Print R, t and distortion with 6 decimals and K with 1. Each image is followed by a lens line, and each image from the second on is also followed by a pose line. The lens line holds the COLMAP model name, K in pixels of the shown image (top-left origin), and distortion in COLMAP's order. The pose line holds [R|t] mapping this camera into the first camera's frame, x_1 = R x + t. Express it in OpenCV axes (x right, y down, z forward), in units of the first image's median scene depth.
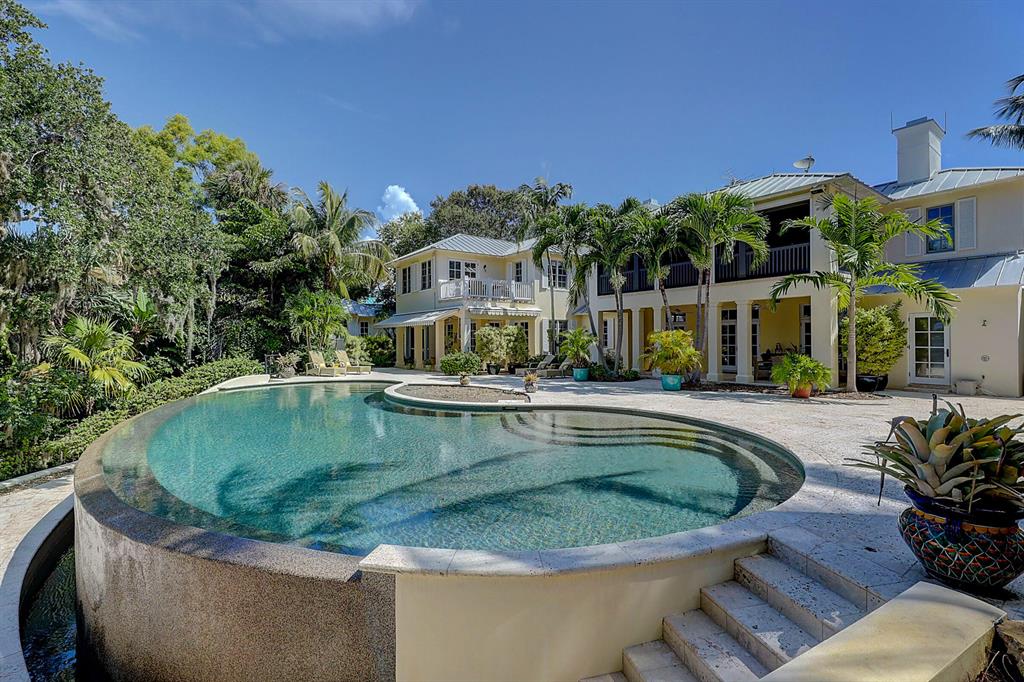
lens RADIAL K [[463.0, 0, 512.0], [0, 463.0, 340.7], [0, 0, 1]] dist [-0.001973, 0.001521]
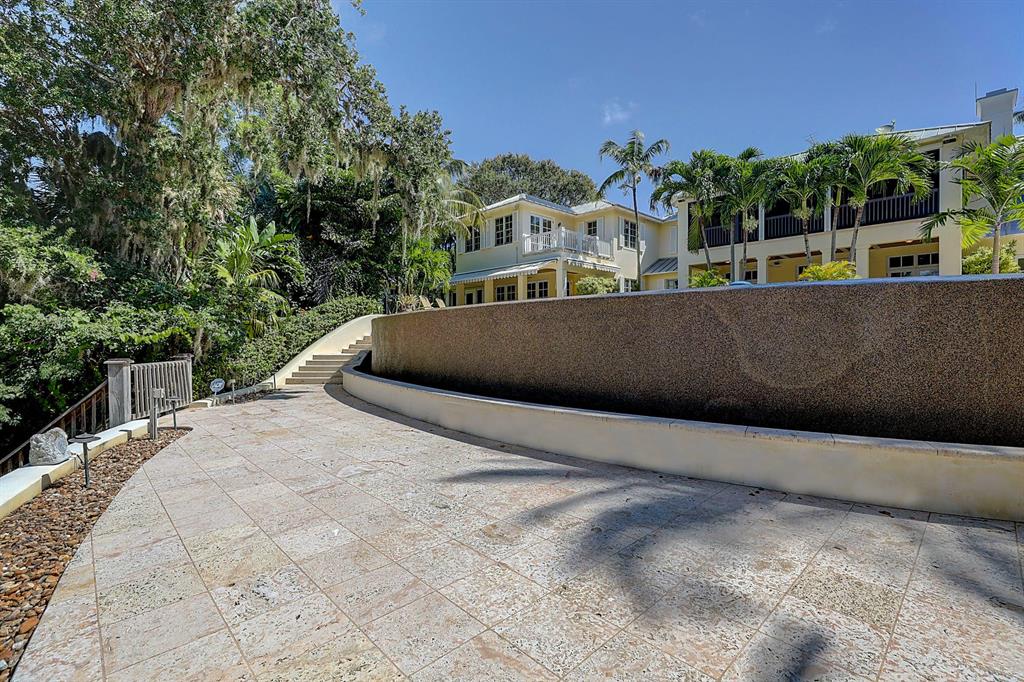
lens RADIAL K [[463.0, 0, 512.3], [0, 463.0, 342.7], [0, 0, 1]] dist [-0.001973, 0.001521]
pose [[0.990178, 0.001345, 0.139807, -0.320095], [-0.002578, 0.999959, 0.008645, 0.093334], [-0.139789, -0.008920, 0.990141, 0.022130]]
